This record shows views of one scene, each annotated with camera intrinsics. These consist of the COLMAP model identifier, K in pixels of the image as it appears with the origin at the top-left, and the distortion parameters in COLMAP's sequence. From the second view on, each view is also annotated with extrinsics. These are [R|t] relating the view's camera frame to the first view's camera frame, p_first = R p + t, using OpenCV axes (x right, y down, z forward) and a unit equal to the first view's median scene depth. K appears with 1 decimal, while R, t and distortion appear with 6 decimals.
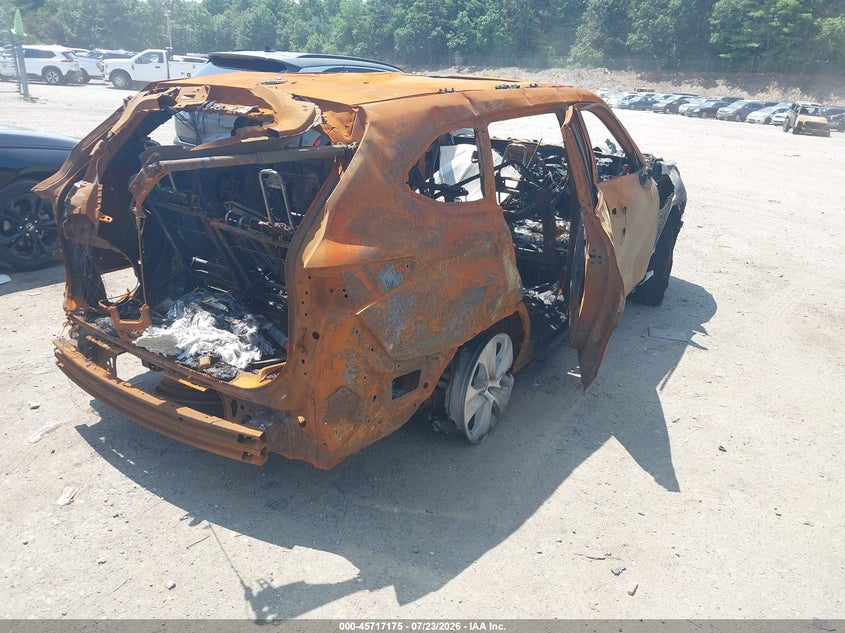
lens RADIAL K [[691.3, 0, 426.0], [0, 691.3, 313.2], [0, 0, 1]] dist [0.011578, -0.003695]
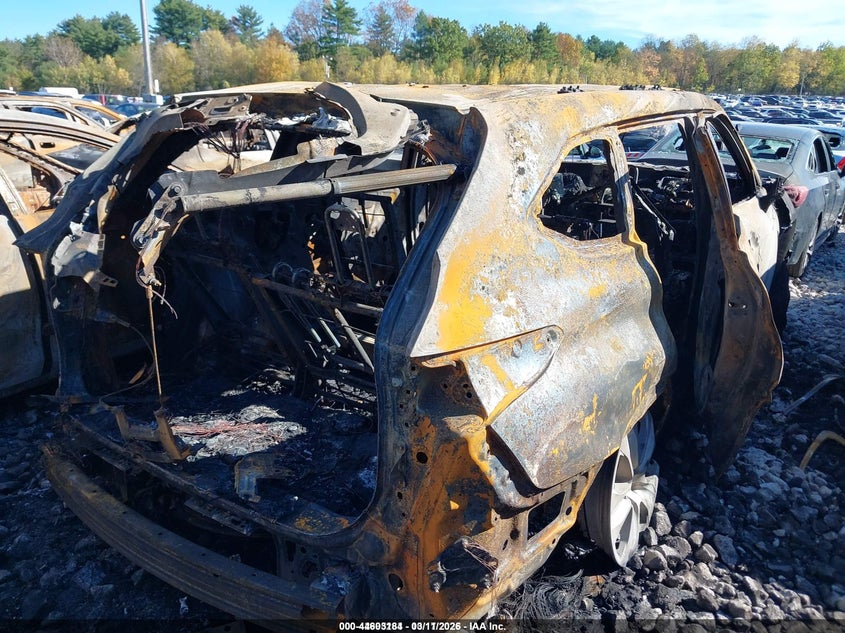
lens RADIAL K [[691.3, 0, 426.0], [0, 691.3, 313.2], [0, 0, 1]] dist [0.011578, -0.003695]
pose [[0.998971, -0.024973, -0.037852, -0.111108], [0.023229, 0.998679, -0.045826, -0.063187], [0.038947, 0.044899, 0.998232, 0.305652]]
